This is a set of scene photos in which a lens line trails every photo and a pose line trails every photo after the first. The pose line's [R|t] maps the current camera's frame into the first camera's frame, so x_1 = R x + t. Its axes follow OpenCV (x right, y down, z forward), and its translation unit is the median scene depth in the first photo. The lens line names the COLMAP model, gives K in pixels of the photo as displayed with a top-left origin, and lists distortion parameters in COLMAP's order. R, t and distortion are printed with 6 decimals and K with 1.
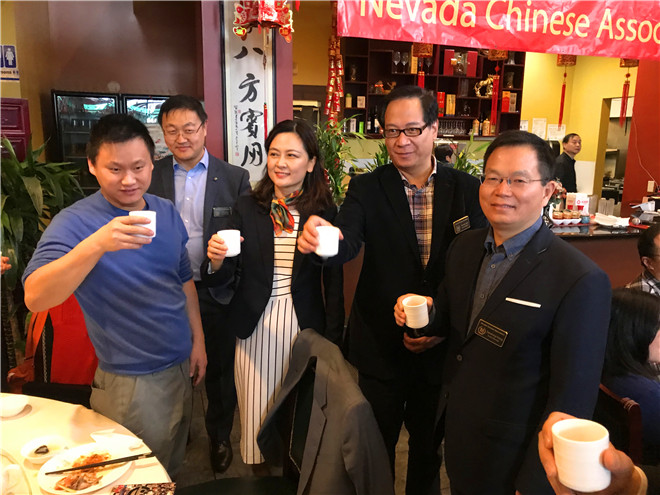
lens RADIAL K [[540.0, 0, 335.9], [0, 540.0, 230.5], [0, 0, 1]] dist [0.050688, -0.060713]
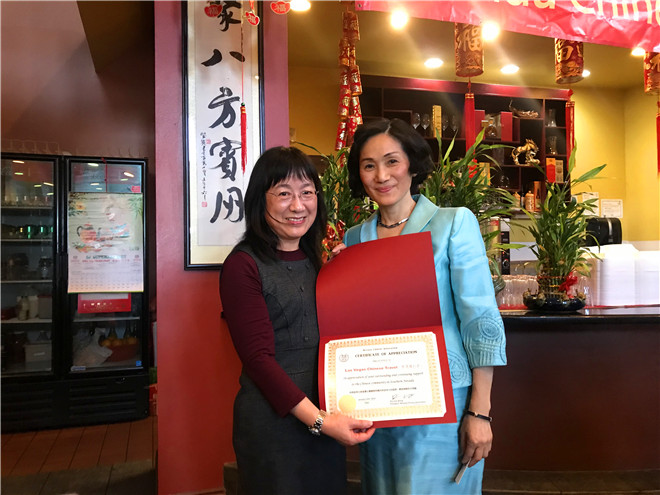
lens RADIAL K [[540.0, 0, 332.8], [0, 540.0, 240.3], [0, 0, 1]] dist [0.050688, -0.060713]
pose [[0.999540, -0.030133, -0.003390, -0.016571], [0.028842, 0.979257, -0.200559, 0.021769], [0.009363, 0.200369, 0.979676, 0.226393]]
